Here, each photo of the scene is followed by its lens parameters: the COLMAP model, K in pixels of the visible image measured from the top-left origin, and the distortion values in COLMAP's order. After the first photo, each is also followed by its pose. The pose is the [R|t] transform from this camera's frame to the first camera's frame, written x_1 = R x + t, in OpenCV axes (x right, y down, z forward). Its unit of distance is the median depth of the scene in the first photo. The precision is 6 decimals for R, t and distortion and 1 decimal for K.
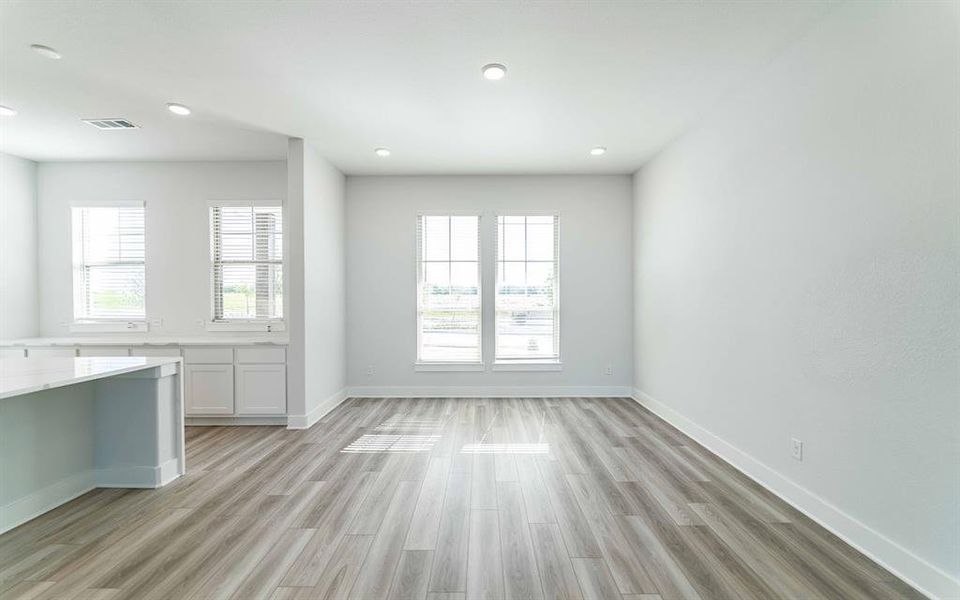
lens RADIAL K [[389.6, 0, 478.1], [0, 389.6, 304.6], [0, 0, 1]] dist [0.001735, -0.000749]
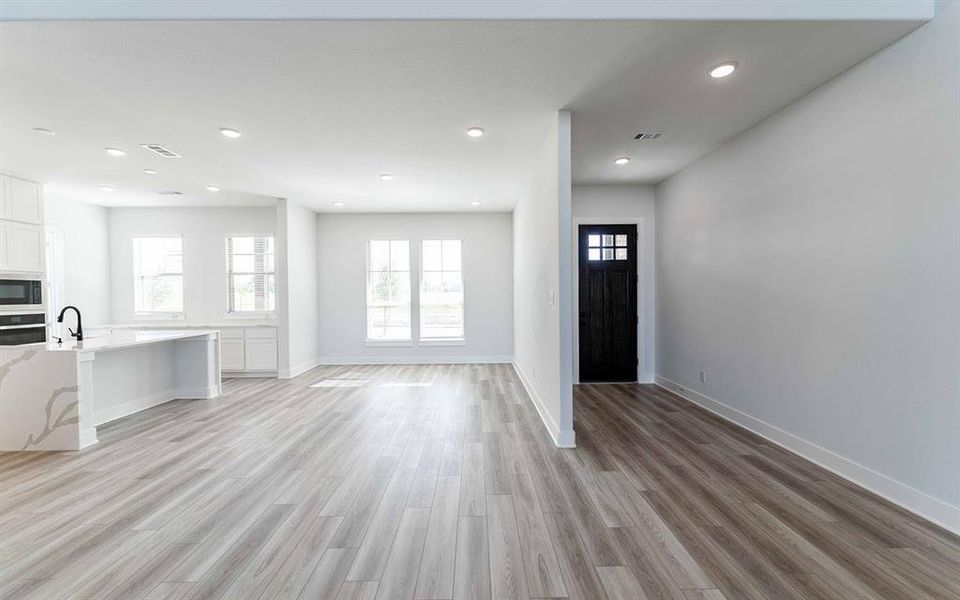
lens RADIAL K [[389.6, 0, 478.4], [0, 389.6, 304.8], [0, 0, 1]] dist [0.001735, -0.000749]
pose [[0.999831, -0.005066, 0.017666, 0.268514], [0.004917, 0.999952, 0.008442, 0.004103], [-0.017708, -0.008354, 0.999808, -0.537697]]
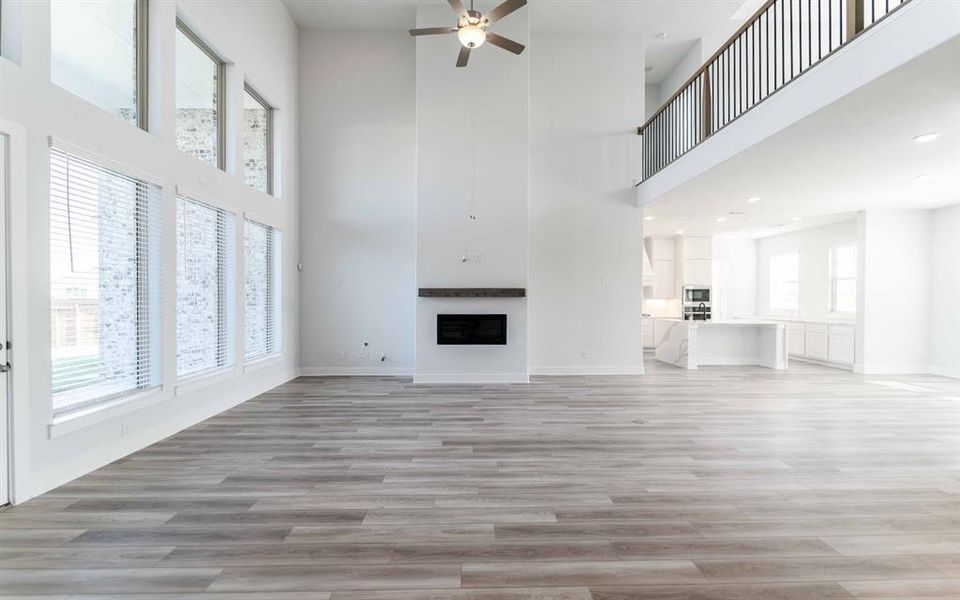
lens RADIAL K [[389.6, 0, 480.0], [0, 389.6, 299.2], [0, 0, 1]] dist [0.001735, -0.000749]
pose [[0.036125, 0.005032, -0.999335, 1.078028], [-0.021424, 0.999761, 0.004260, 0.009652], [0.999118, 0.021256, 0.036224, -0.691552]]
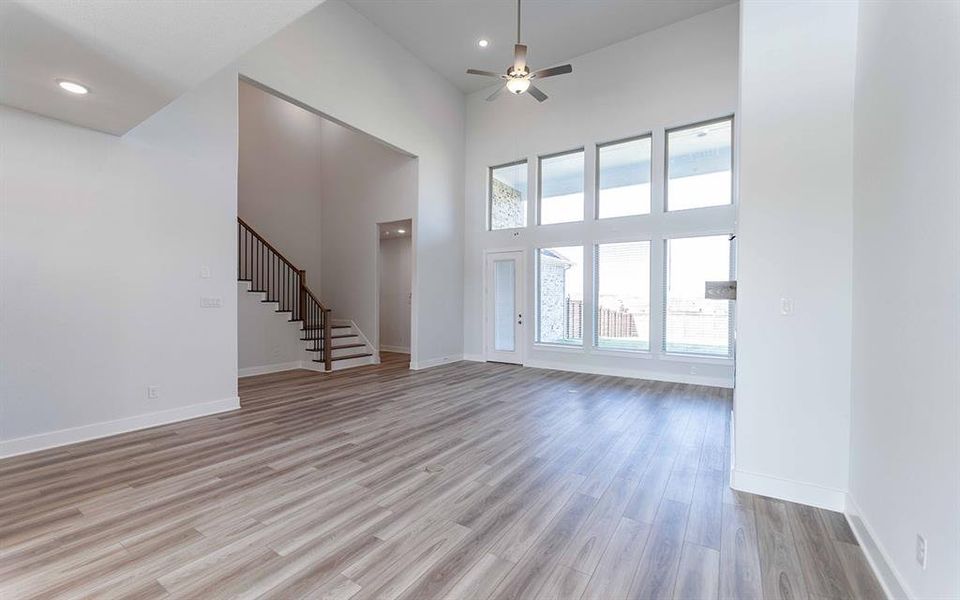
lens RADIAL K [[389.6, 0, 481.6], [0, 389.6, 302.9], [0, 0, 1]] dist [0.001735, -0.000749]
pose [[-0.846266, -0.005160, 0.532736, -0.248118], [0.008369, 0.999701, 0.022977, -0.008088], [-0.532695, 0.023903, -0.845970, 0.243935]]
